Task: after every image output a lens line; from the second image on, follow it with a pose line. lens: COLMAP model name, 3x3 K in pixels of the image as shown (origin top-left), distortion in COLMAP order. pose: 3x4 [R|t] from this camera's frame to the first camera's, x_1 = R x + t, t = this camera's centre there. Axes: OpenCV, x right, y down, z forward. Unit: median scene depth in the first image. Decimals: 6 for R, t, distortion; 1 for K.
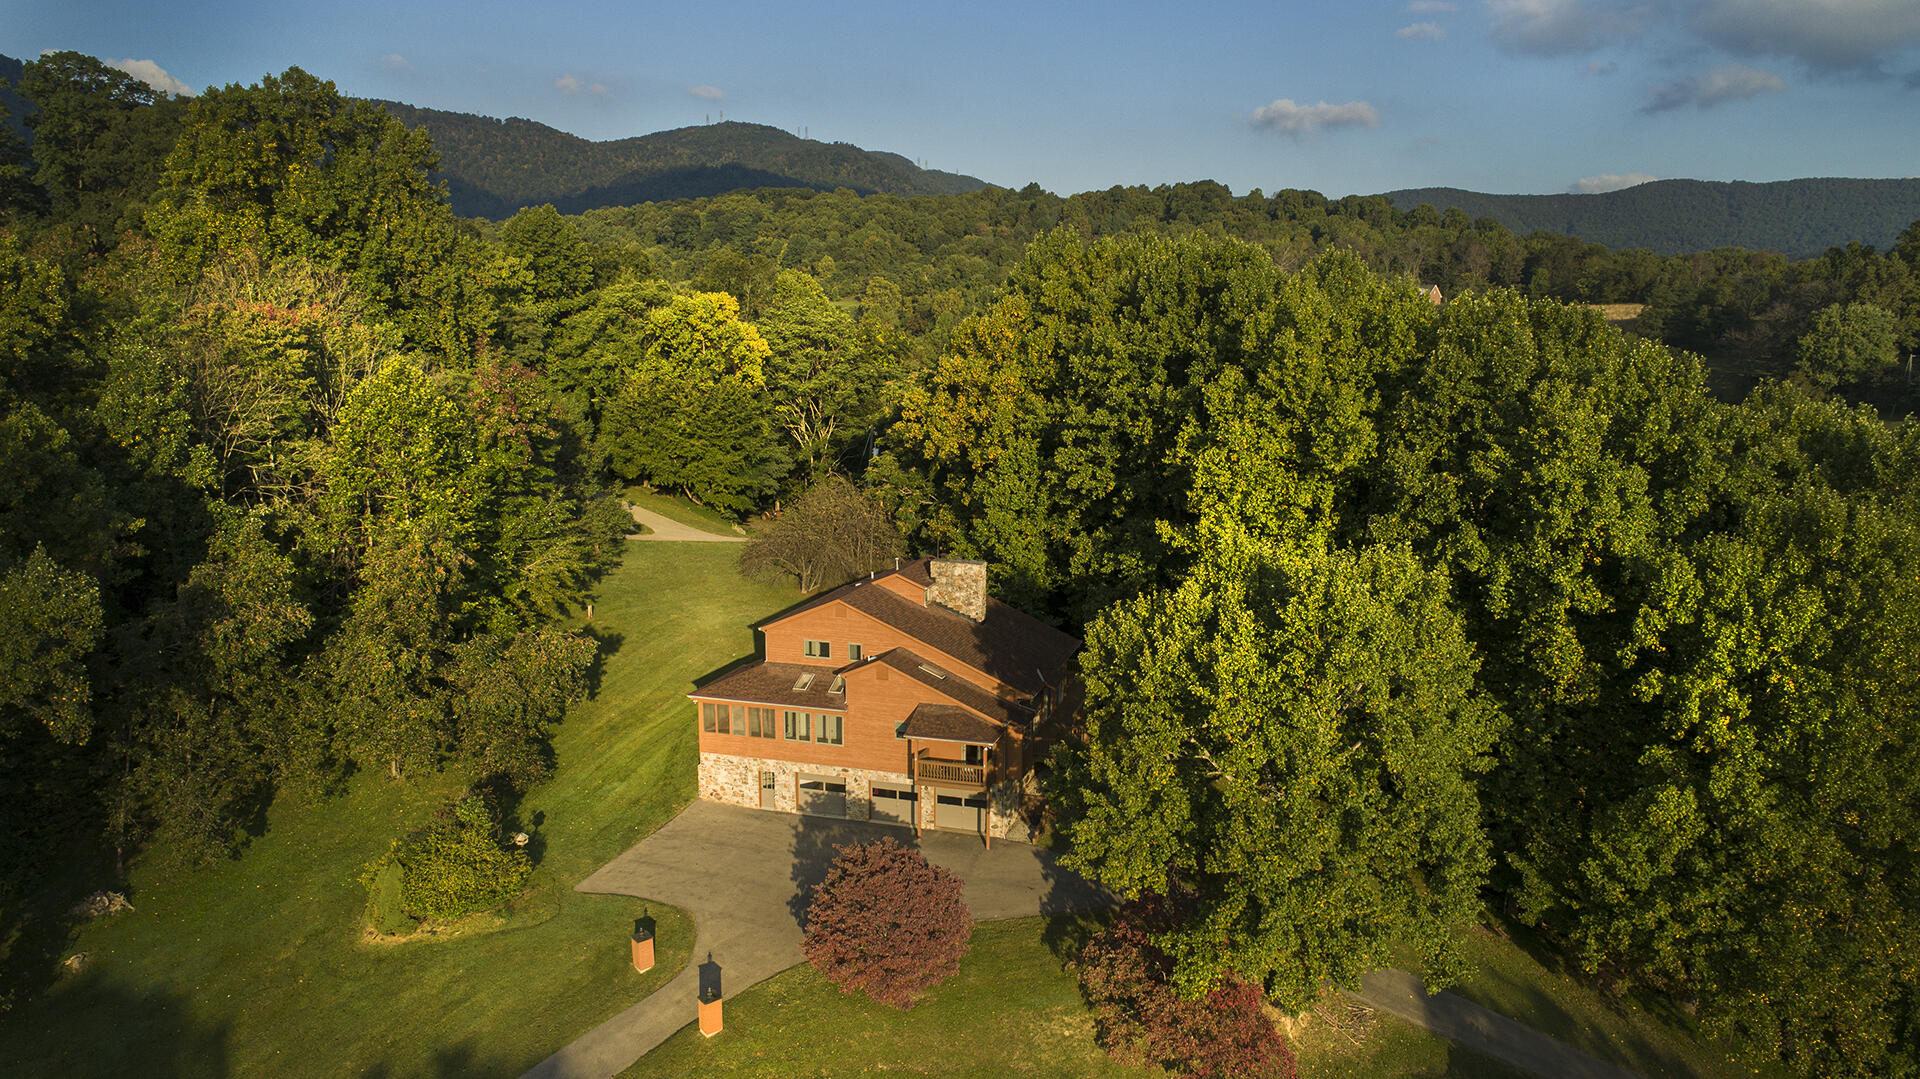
lens RADIAL K [[1292.8, 0, 952.2], [0, 1292.8, 541.9], [0, 0, 1]] dist [-0.002553, 0.002515]
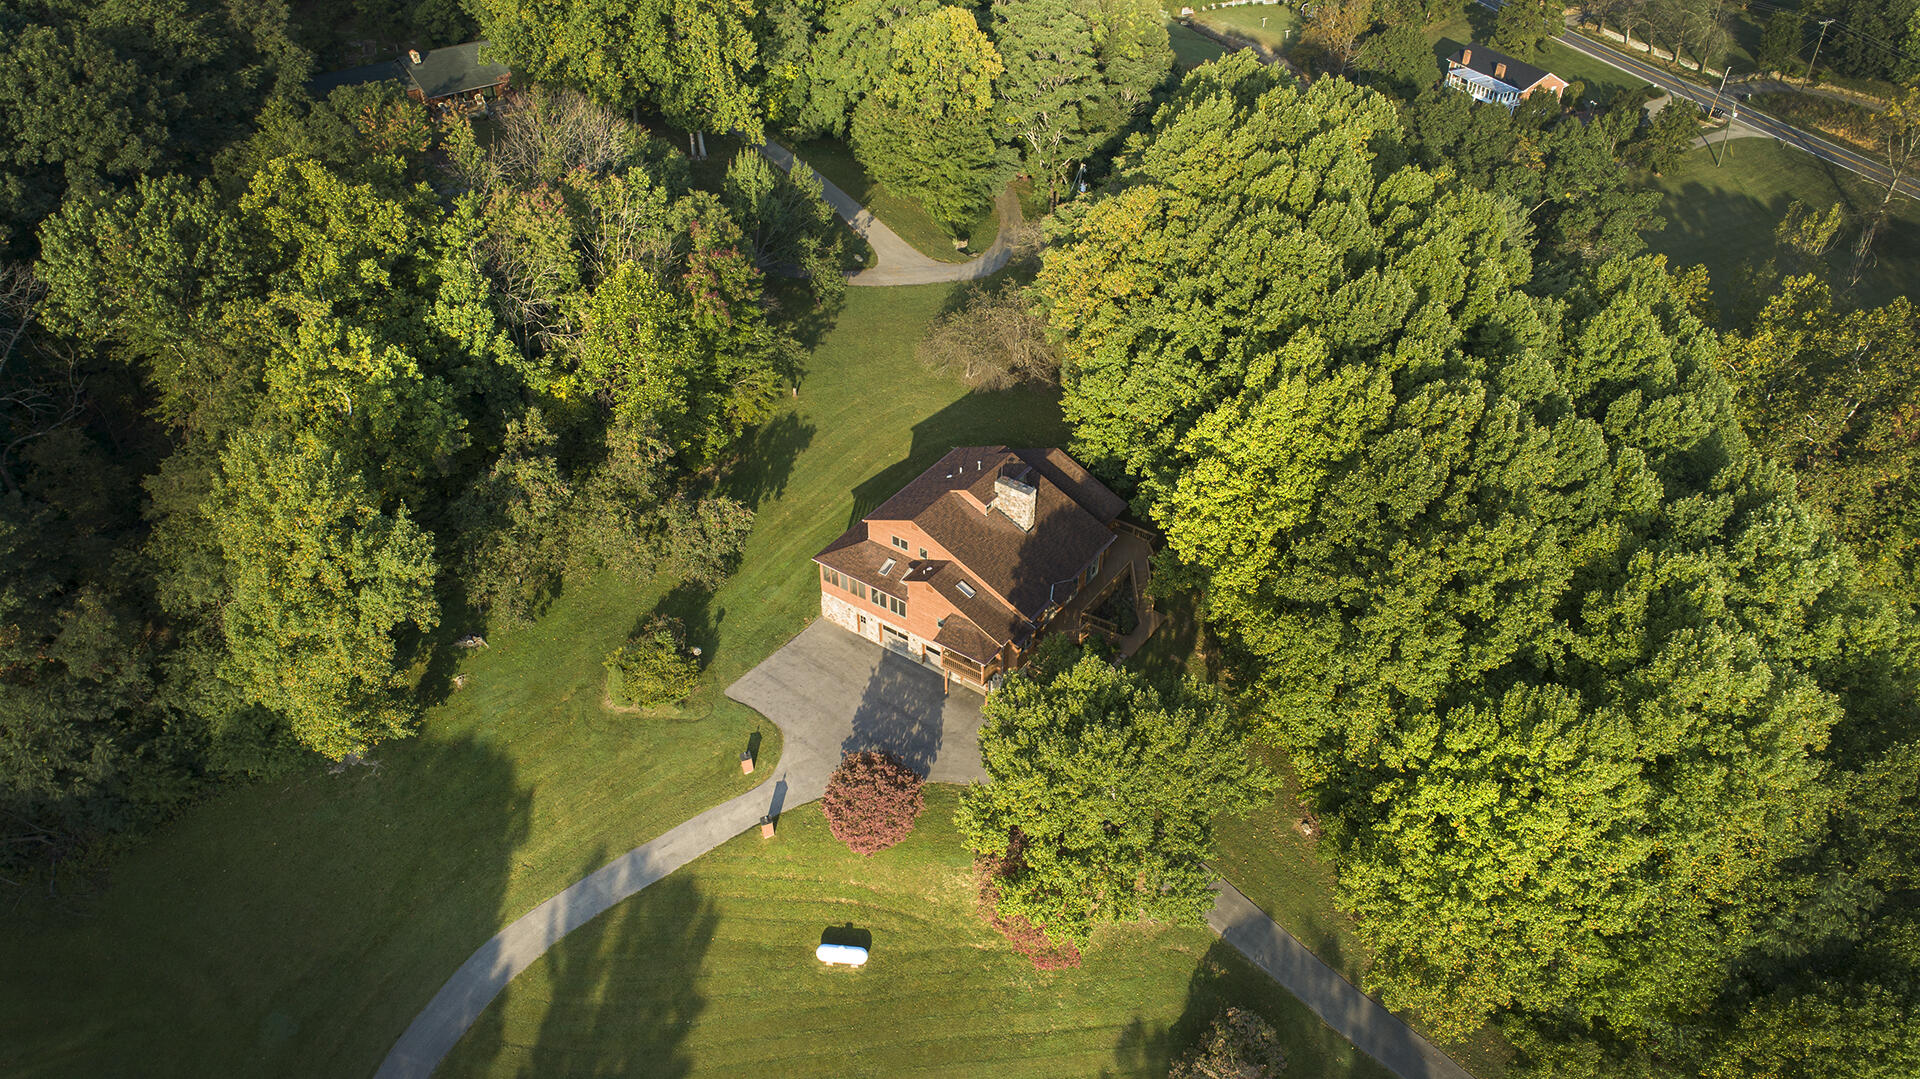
lens RADIAL K [[1292.8, 0, 952.2], [0, 1292.8, 541.9], [0, 0, 1]] dist [-0.002553, 0.002515]
pose [[0.951337, 0.187729, -0.244368, 0.294359], [-0.051363, 0.878518, 0.474939, -0.592538], [0.303841, -0.439276, 0.845410, -0.165990]]
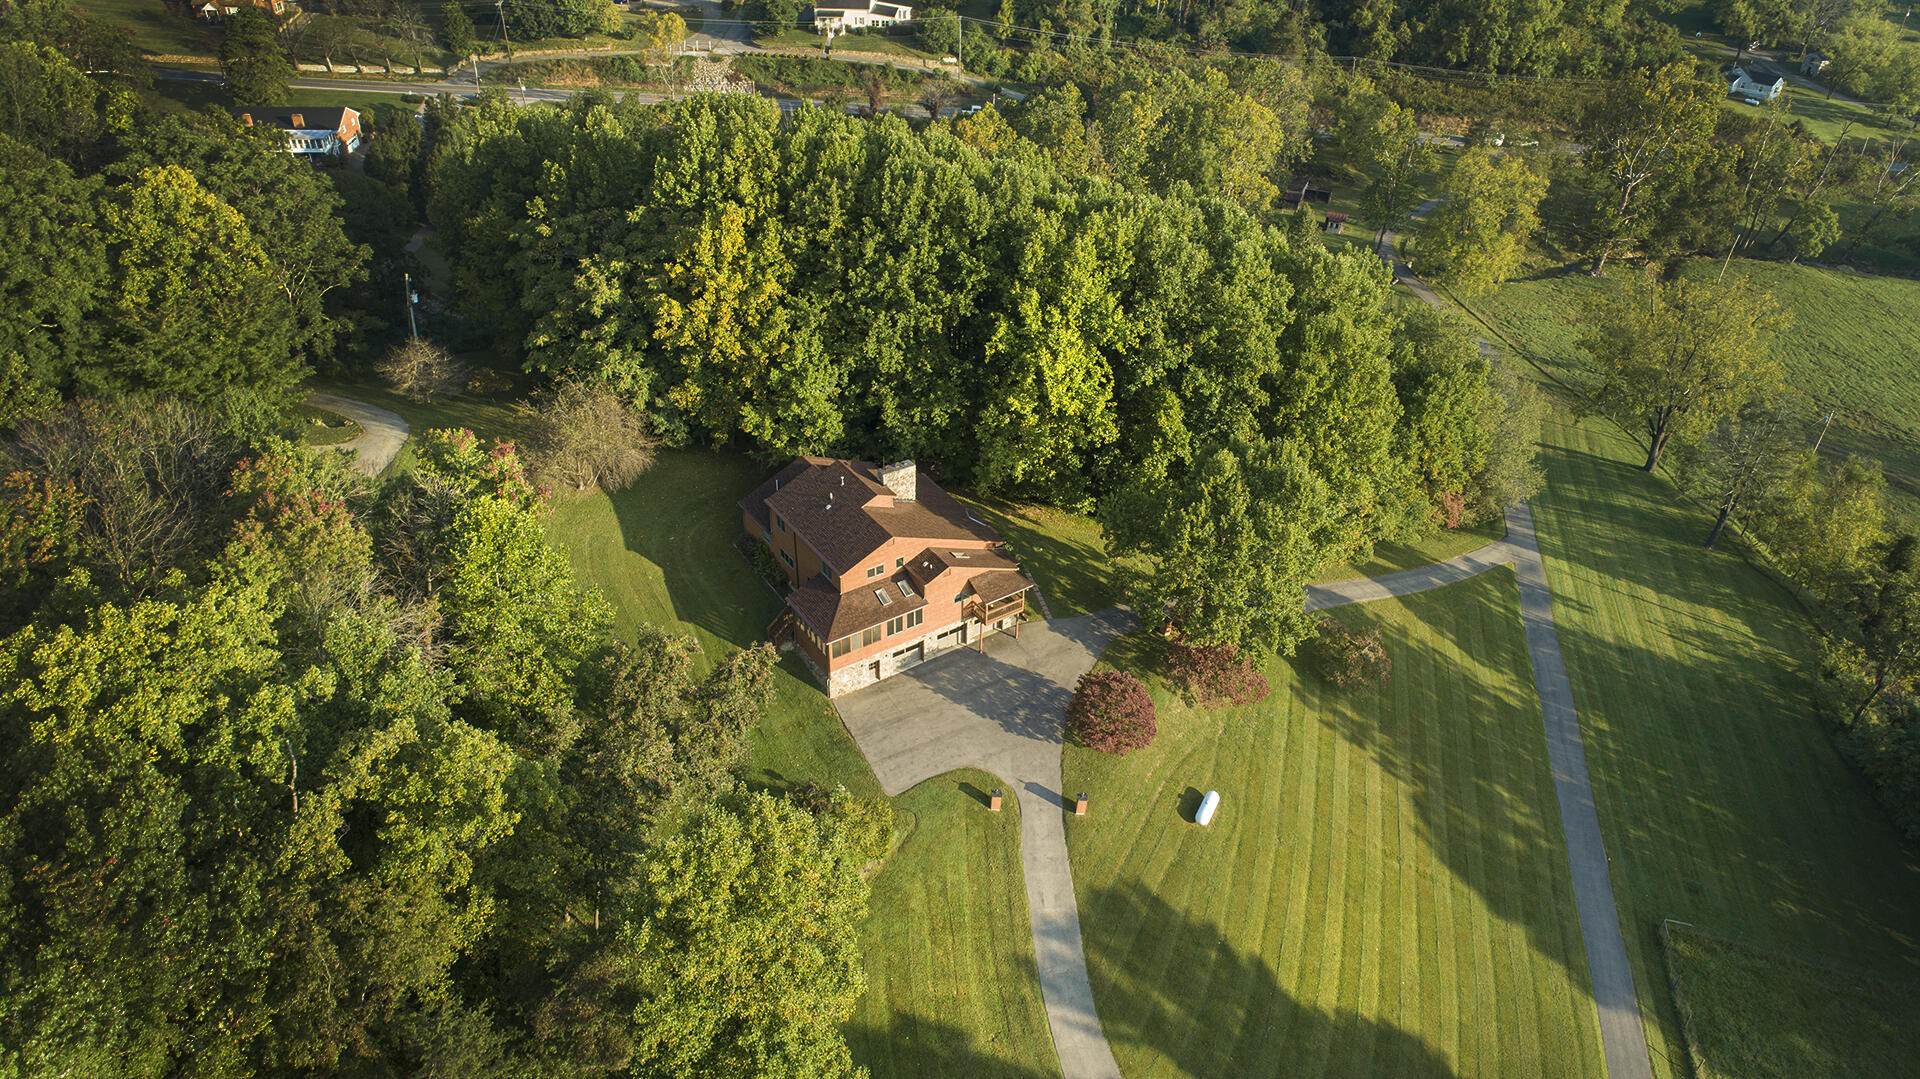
lens RADIAL K [[1292.8, 0, 952.2], [0, 1292.8, 541.9], [0, 0, 1]] dist [-0.002553, 0.002515]
pose [[0.637072, -0.435571, 0.635938, -0.951745], [0.110706, 0.868183, 0.483738, -0.630854], [-0.762813, -0.237774, 0.601315, 0.091128]]
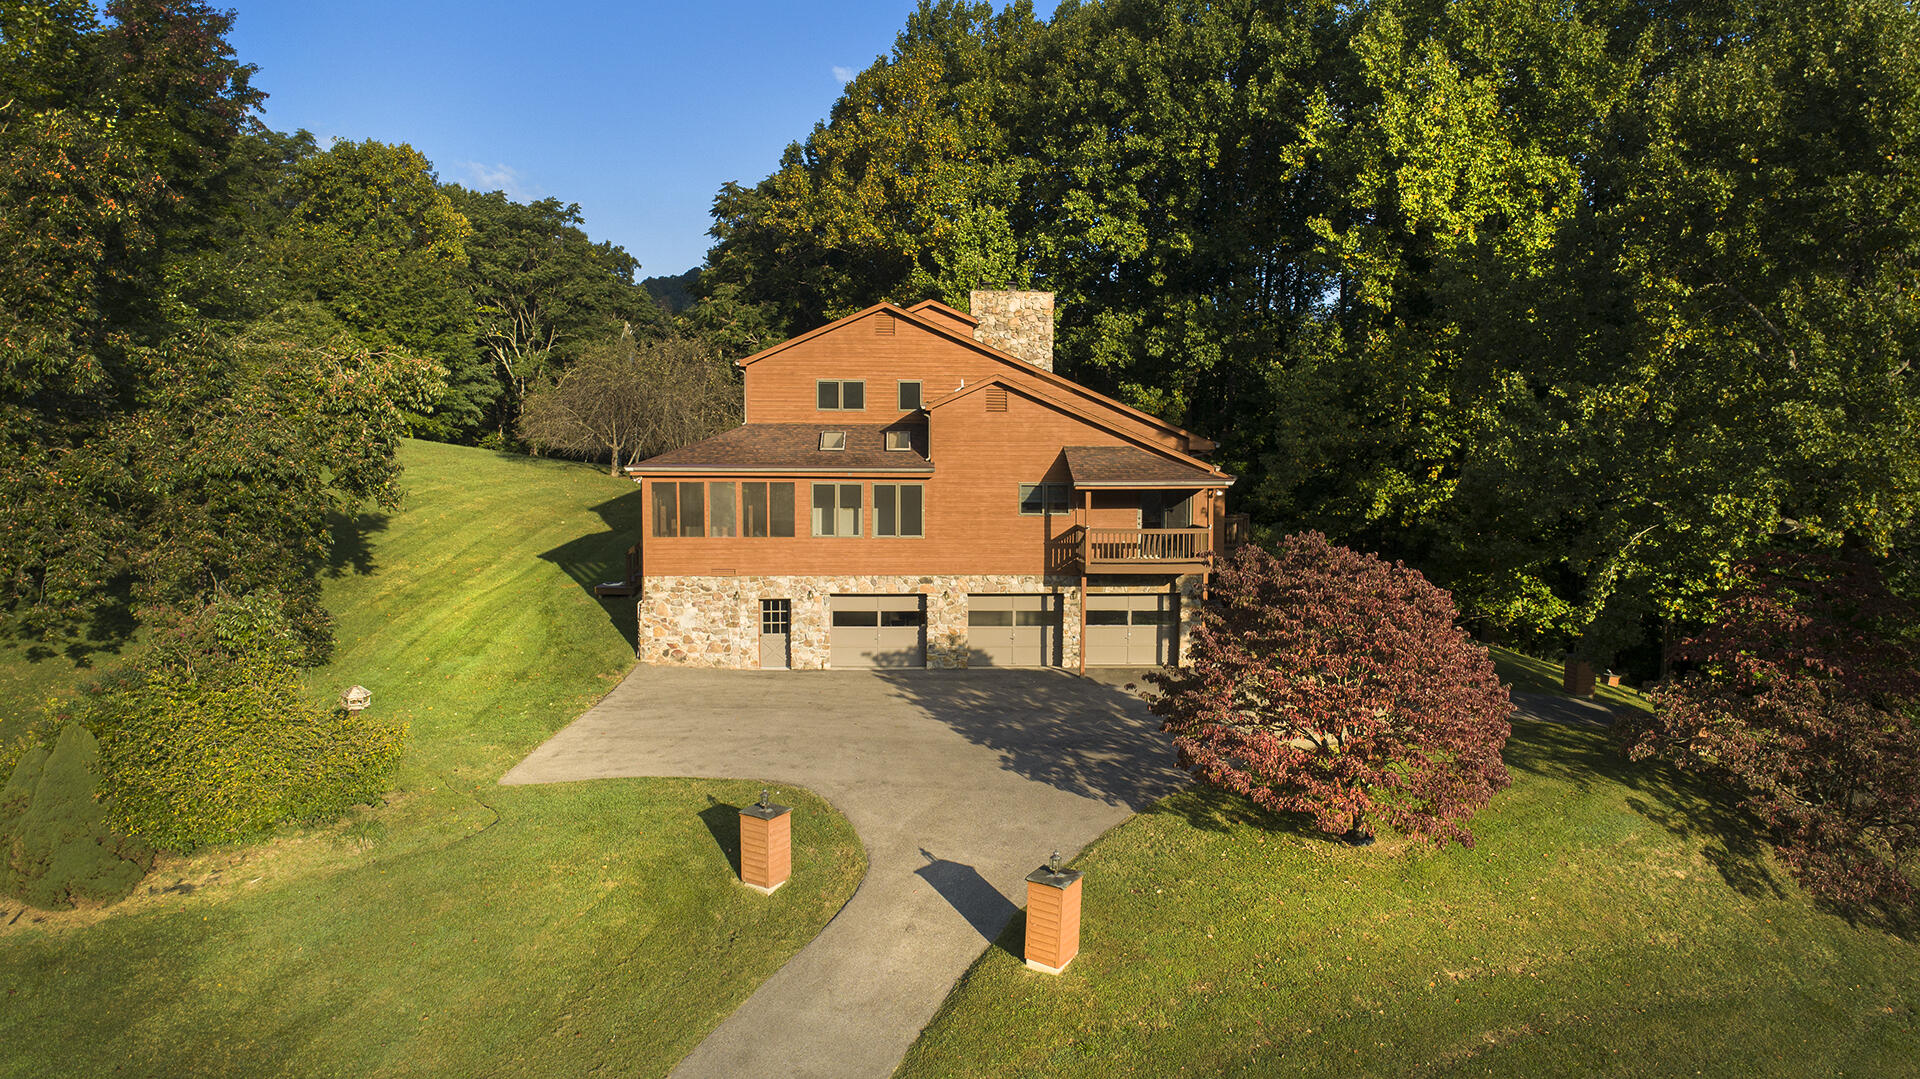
lens RADIAL K [[1292.8, 0, 952.2], [0, 1292.8, 541.9], [0, 0, 1]] dist [-0.002553, 0.002515]
pose [[0.942292, -0.024460, 0.333899, -0.257976], [0.052755, 0.995716, -0.075938, 0.199337], [-0.330611, 0.089171, 0.939545, 0.442544]]
